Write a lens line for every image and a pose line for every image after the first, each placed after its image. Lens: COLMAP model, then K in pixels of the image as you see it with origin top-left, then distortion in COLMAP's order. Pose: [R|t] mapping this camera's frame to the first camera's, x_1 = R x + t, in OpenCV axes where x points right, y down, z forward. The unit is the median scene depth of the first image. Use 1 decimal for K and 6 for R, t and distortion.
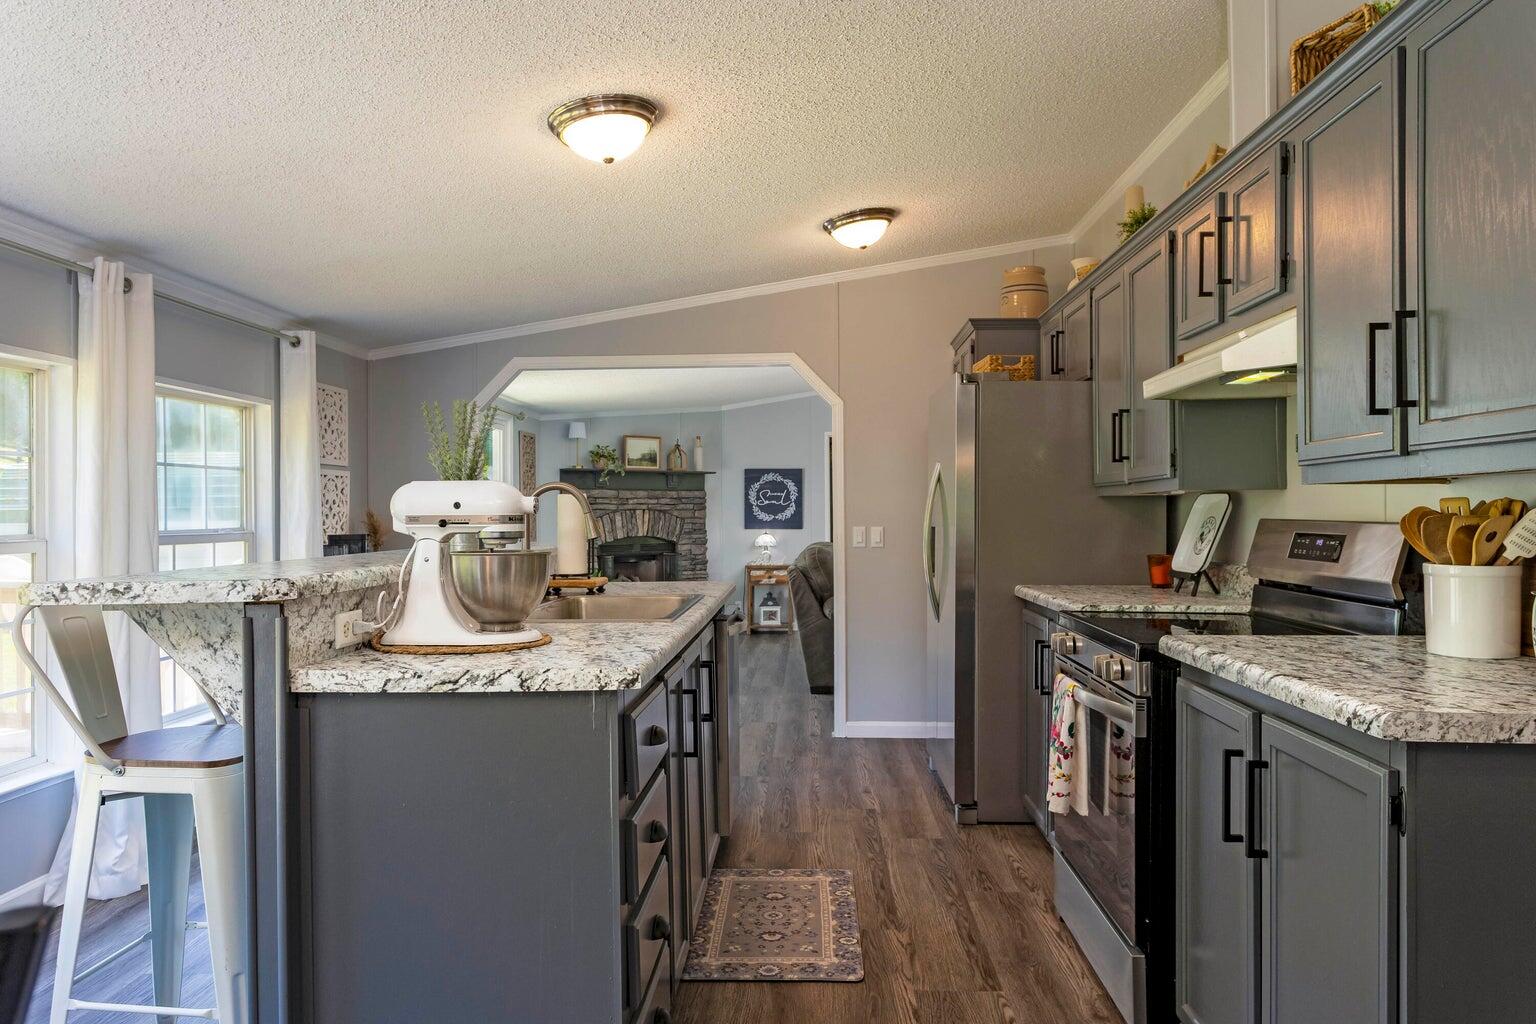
lens RADIAL K [[1021.4, 0, 766.4], [0, 1021.4, 512.1], [0, 0, 1]] dist [-0.002608, 0.007620]
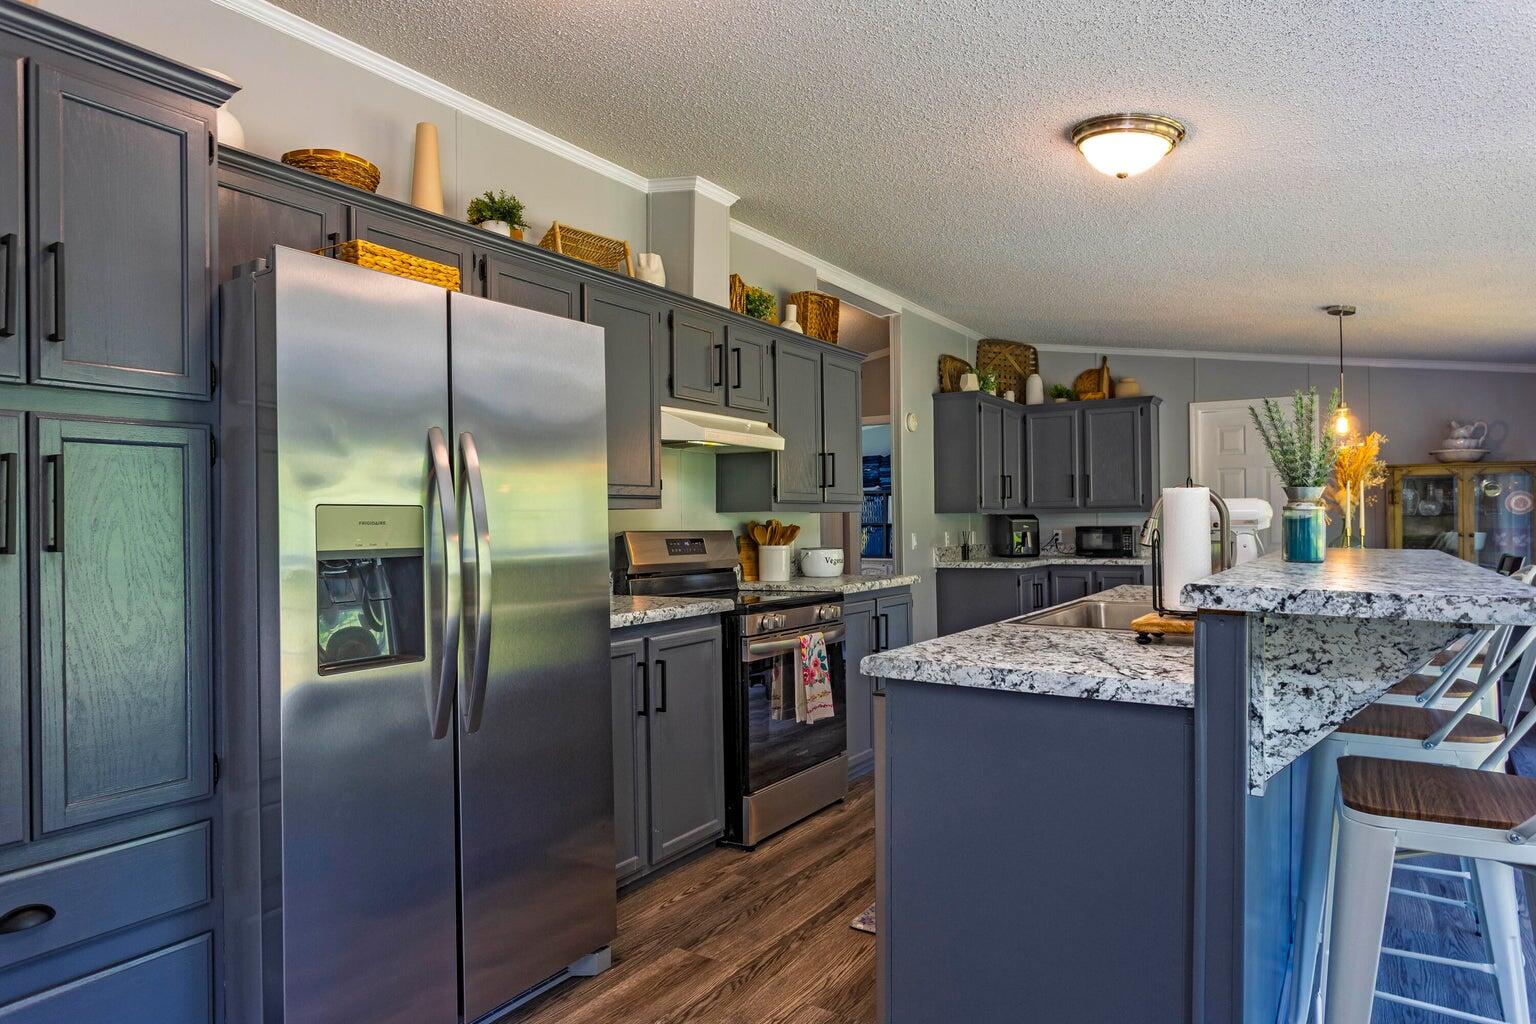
lens RADIAL K [[916.7, 0, 770.0], [0, 916.7, 512.8], [0, 0, 1]] dist [-0.013697, 0.004705]
pose [[-0.859557, 0.017718, 0.510732, -0.258488], [0.011641, 0.999818, -0.015093, 0.001523], [-0.510907, -0.007028, -0.859607, 1.629802]]
